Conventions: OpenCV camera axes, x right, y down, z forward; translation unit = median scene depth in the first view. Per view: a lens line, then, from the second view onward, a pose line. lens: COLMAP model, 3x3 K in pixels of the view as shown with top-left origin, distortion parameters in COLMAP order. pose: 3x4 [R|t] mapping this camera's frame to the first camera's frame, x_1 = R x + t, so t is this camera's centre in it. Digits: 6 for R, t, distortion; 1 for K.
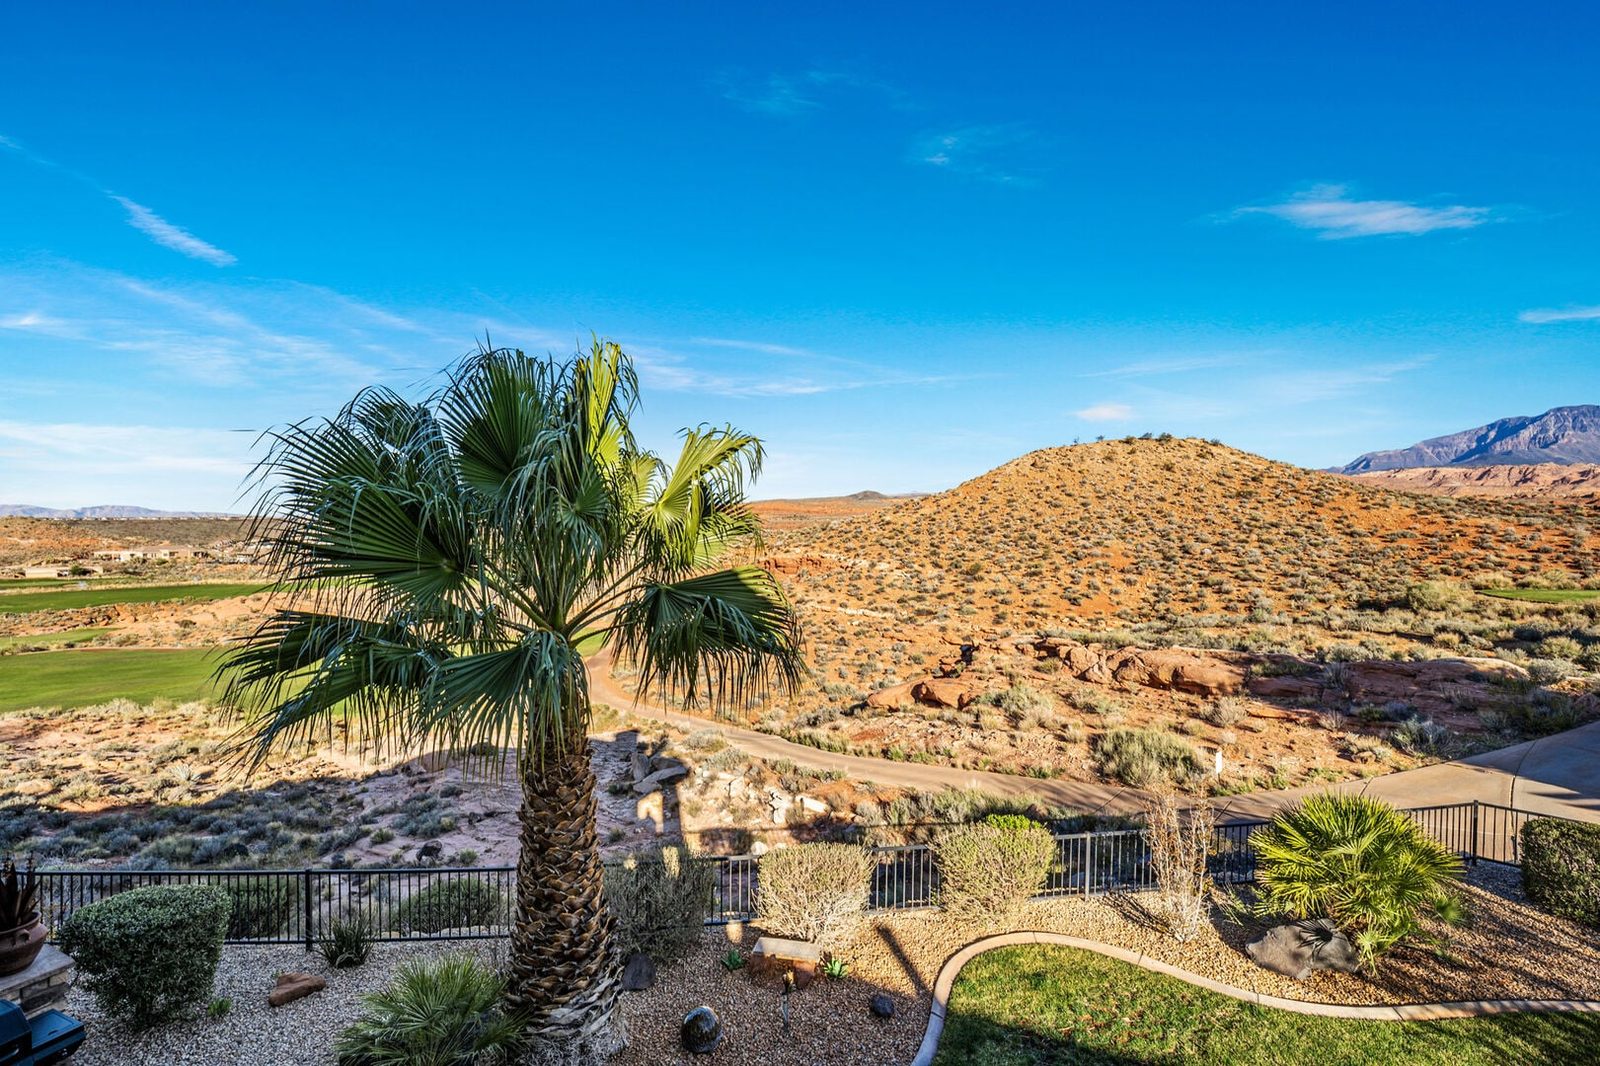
lens RADIAL K [[747.3, 0, 806.7], [0, 747.3, 535.6], [0, 0, 1]] dist [-0.026873, 0.003213]
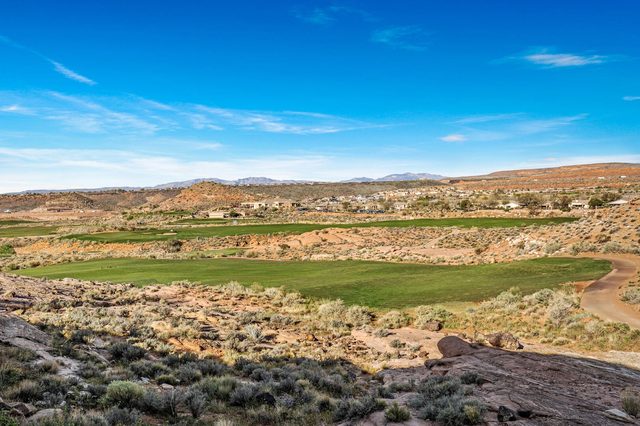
lens RADIAL K [[597.6, 0, 322.0], [0, 597.6, 212.3], [0, 0, 1]] dist [0.013004, 0.000000]
pose [[0.788746, -0.003963, -0.614707, -0.122289], [0.006463, 0.999977, 0.001846, 0.096225], [0.614685, -0.005429, 0.788754, 0.224758]]
